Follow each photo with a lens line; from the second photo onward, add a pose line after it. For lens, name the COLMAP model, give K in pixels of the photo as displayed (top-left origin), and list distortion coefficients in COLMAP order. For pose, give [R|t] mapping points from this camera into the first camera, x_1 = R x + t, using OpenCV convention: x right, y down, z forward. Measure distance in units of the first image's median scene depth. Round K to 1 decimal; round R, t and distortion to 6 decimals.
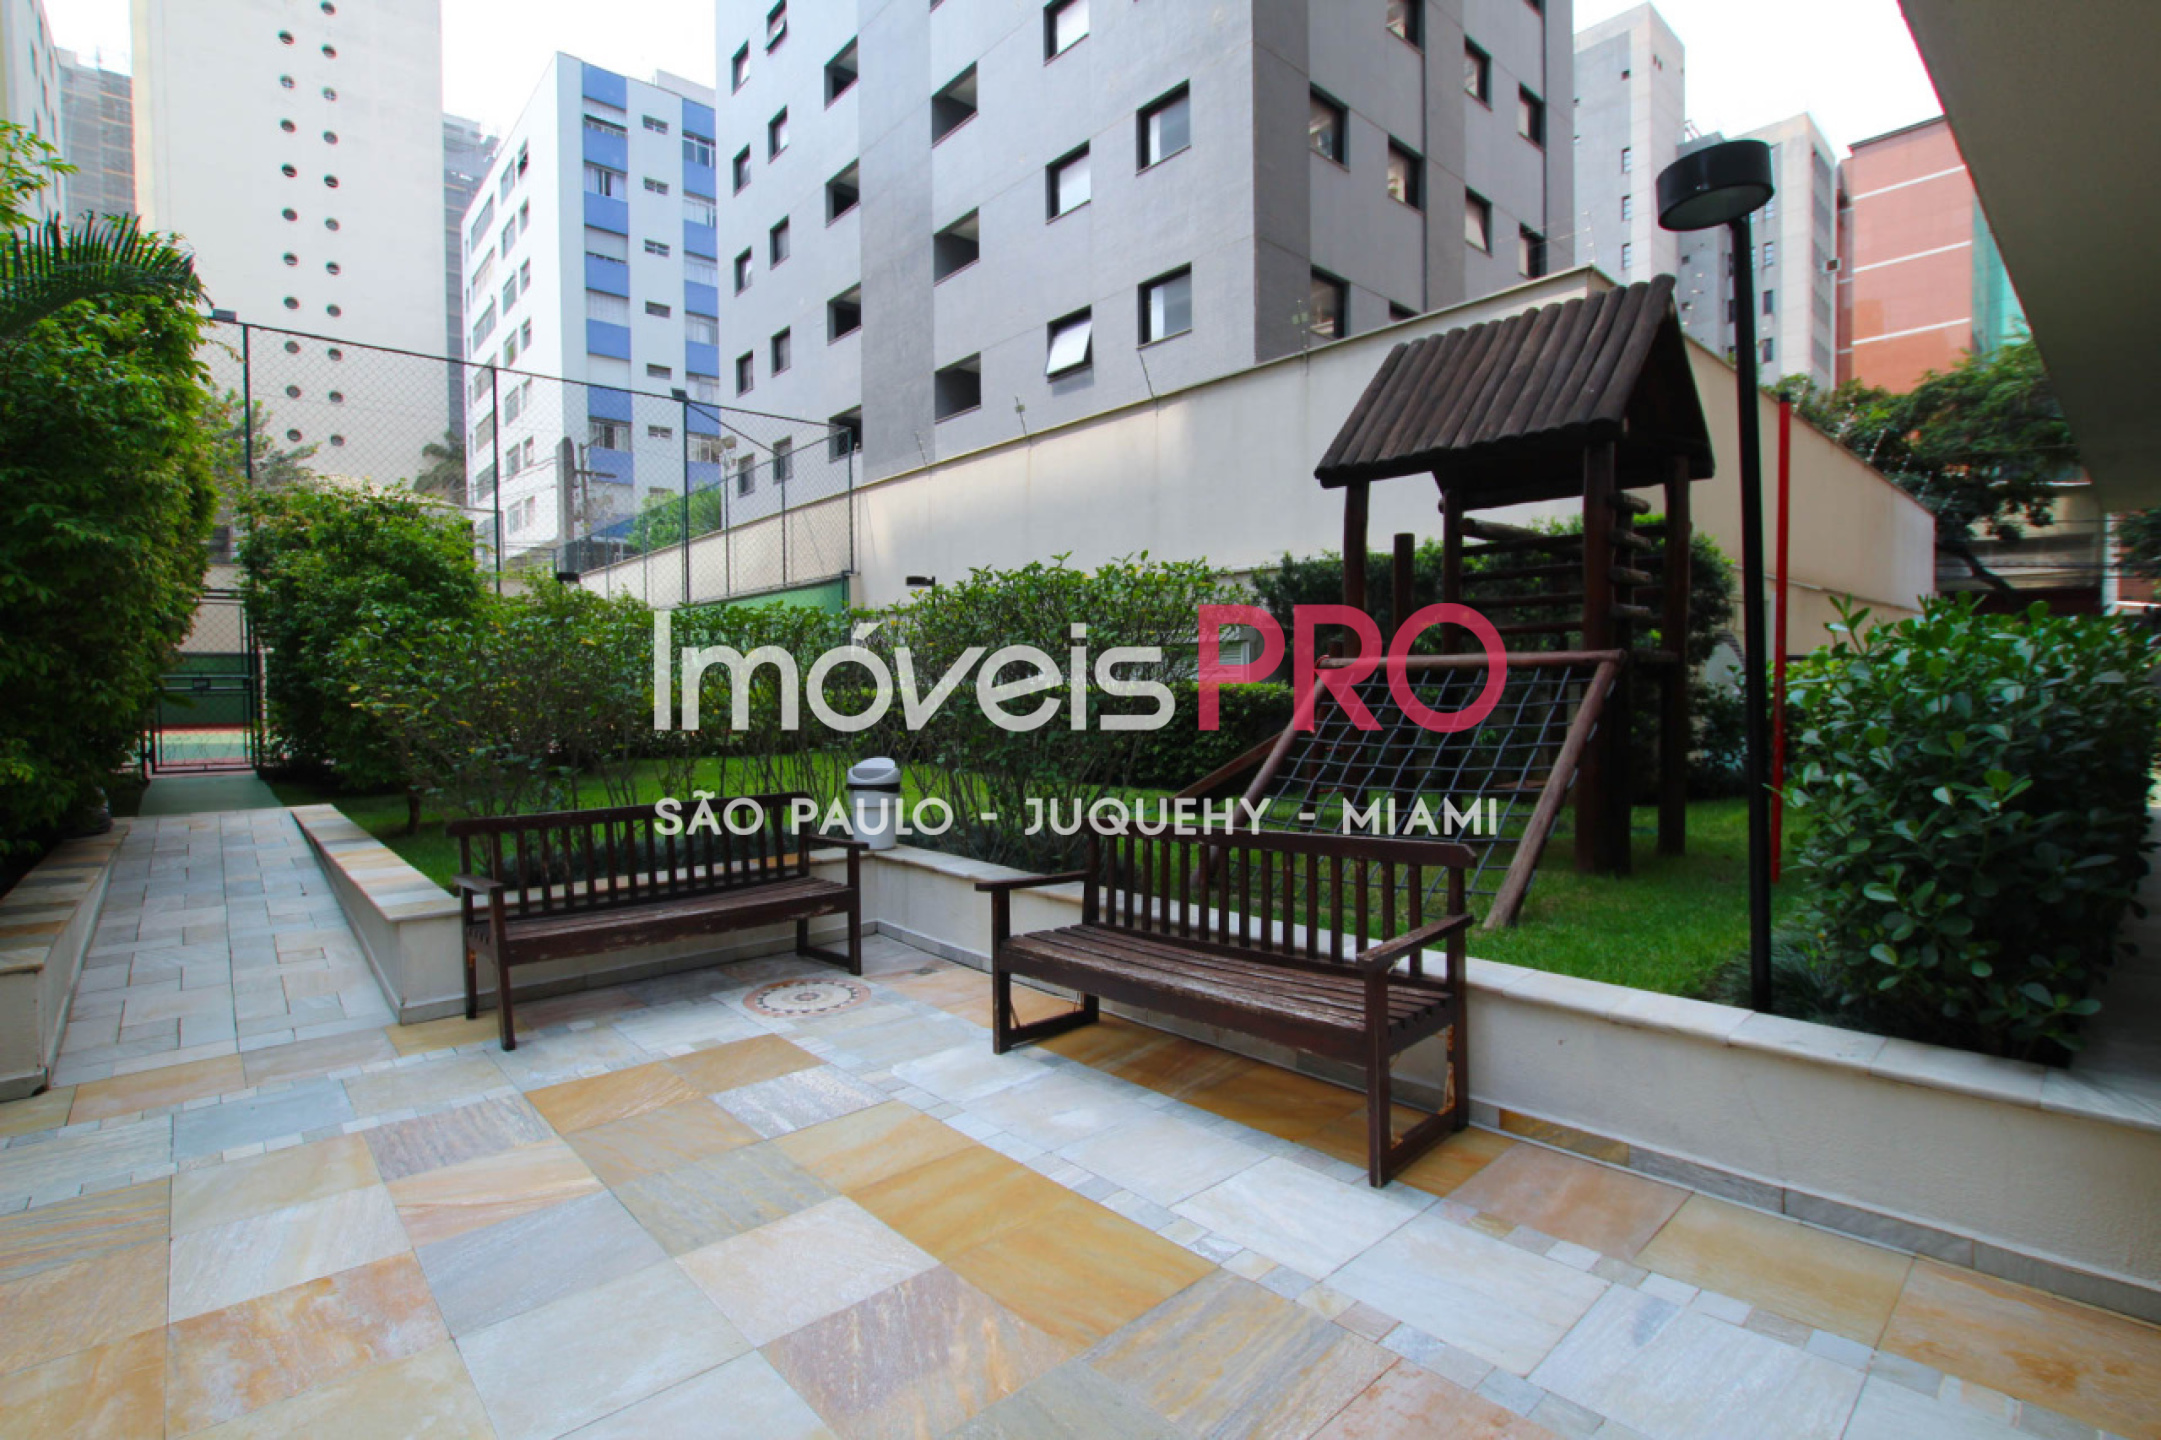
lens RADIAL K [[1016.2, 0, 1075.2], [0, 1016.2, 721.9], [0, 0, 1]] dist [-0.020738, 0.000645]
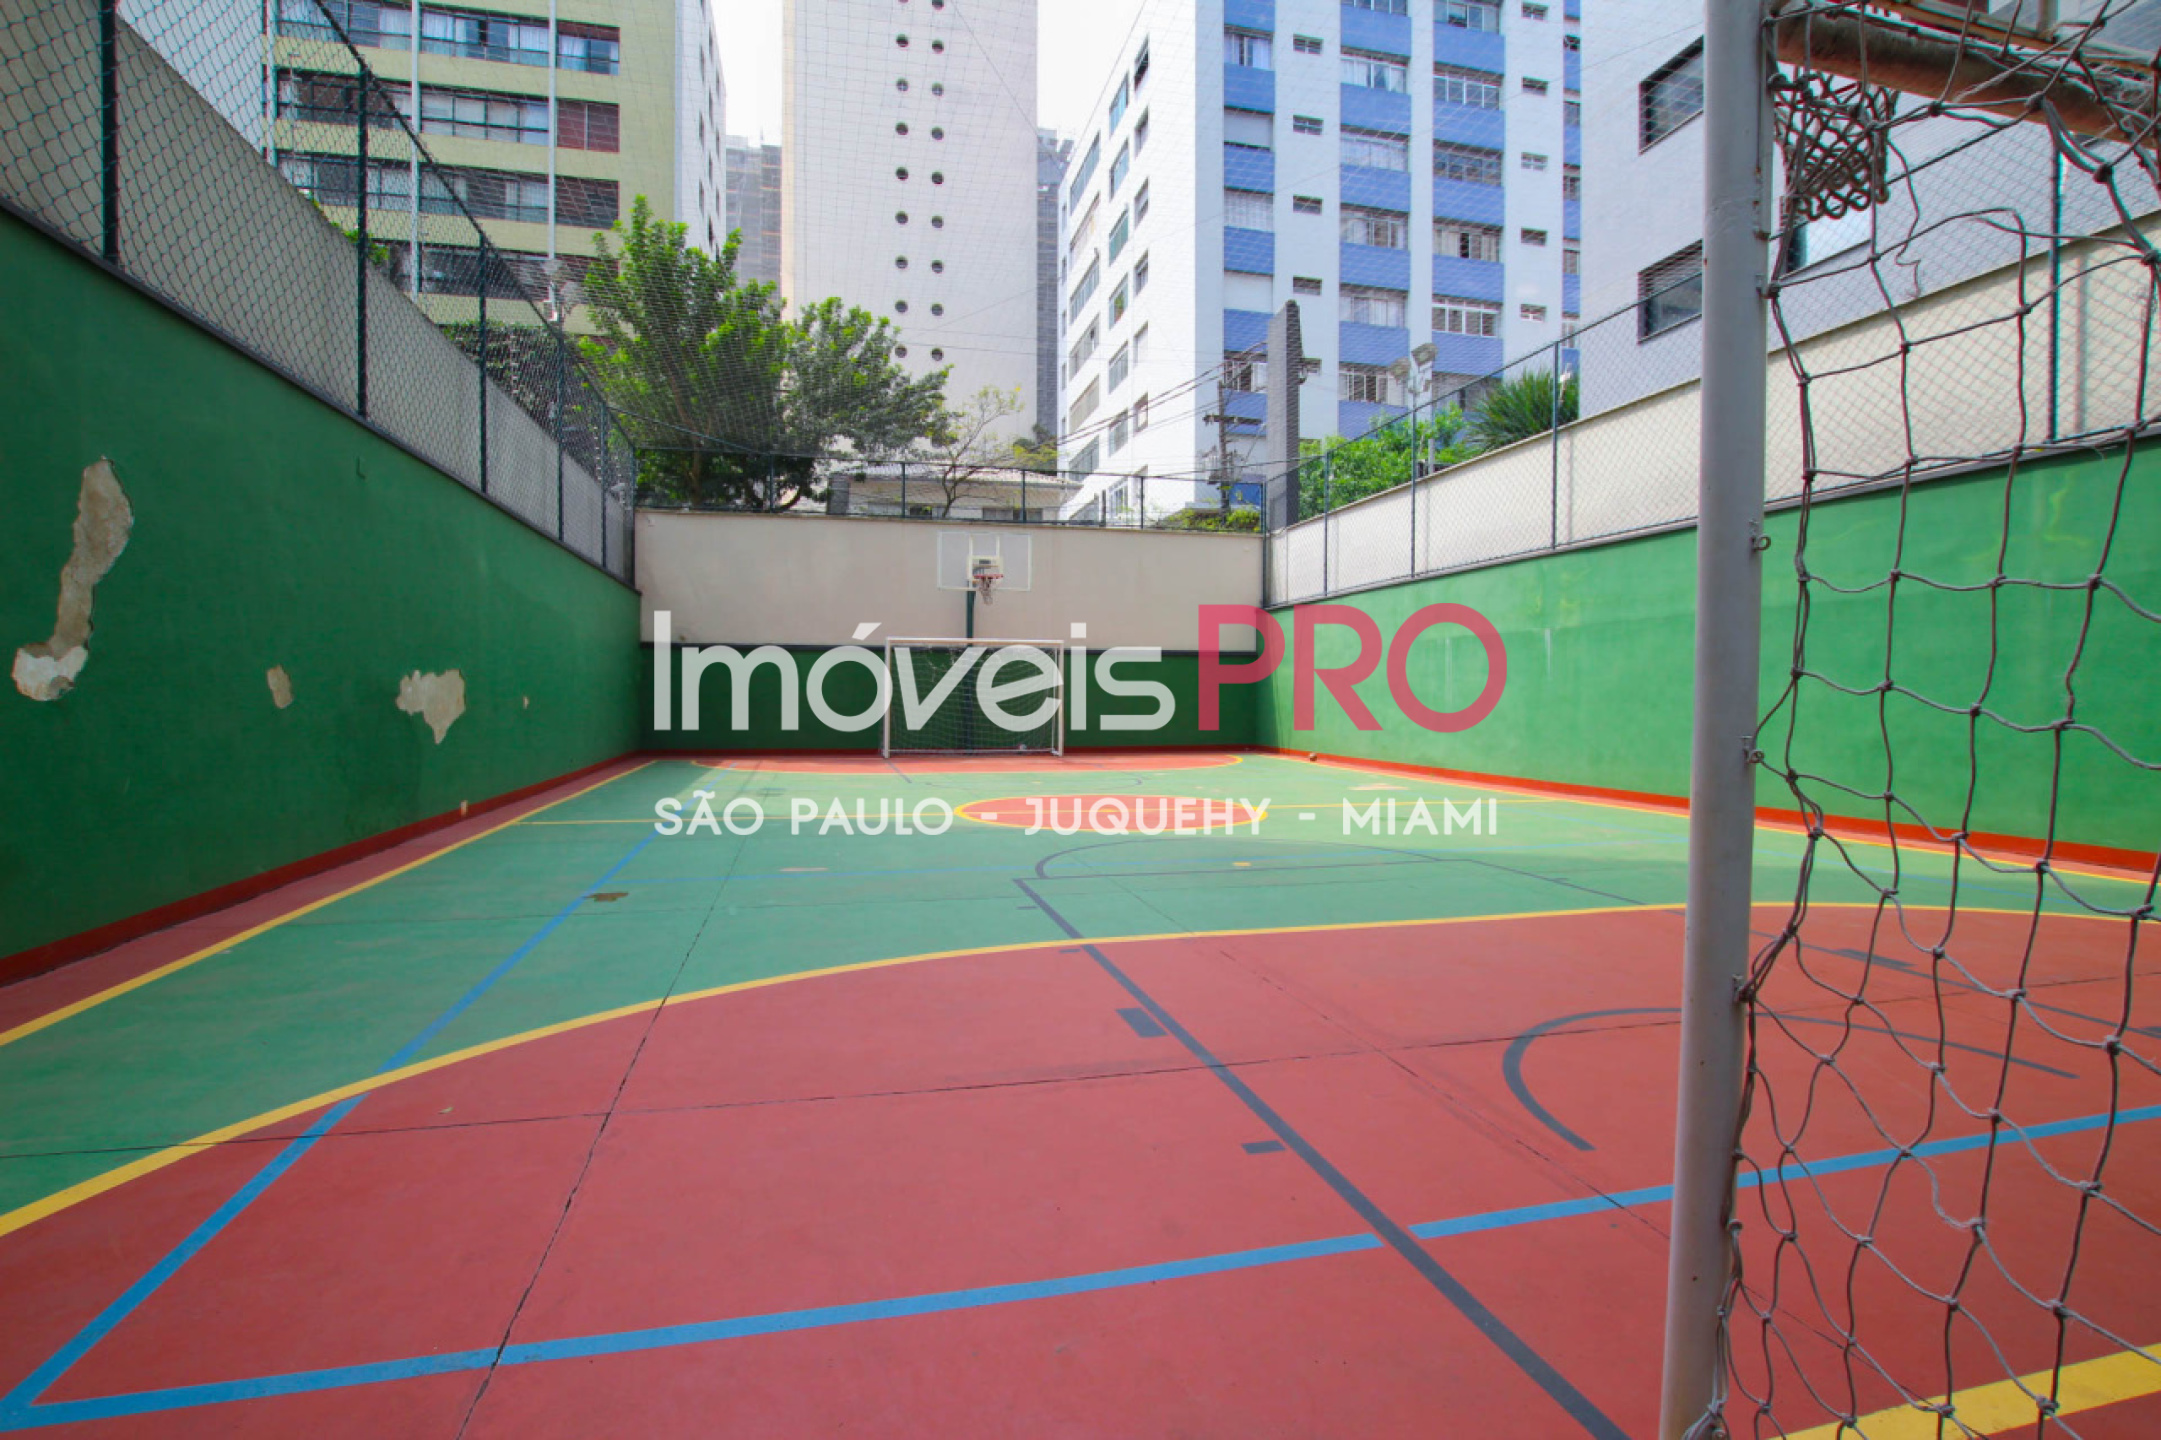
lens RADIAL K [[1016.2, 0, 1077.2], [0, 1016.2, 724.0], [0, 0, 1]] dist [-0.020738, 0.000645]
pose [[0.890378, 0.026630, -0.454442, -0.207792], [-0.029706, 0.999559, 0.000372, -0.013347], [0.454252, 0.013168, 0.890776, 0.244520]]
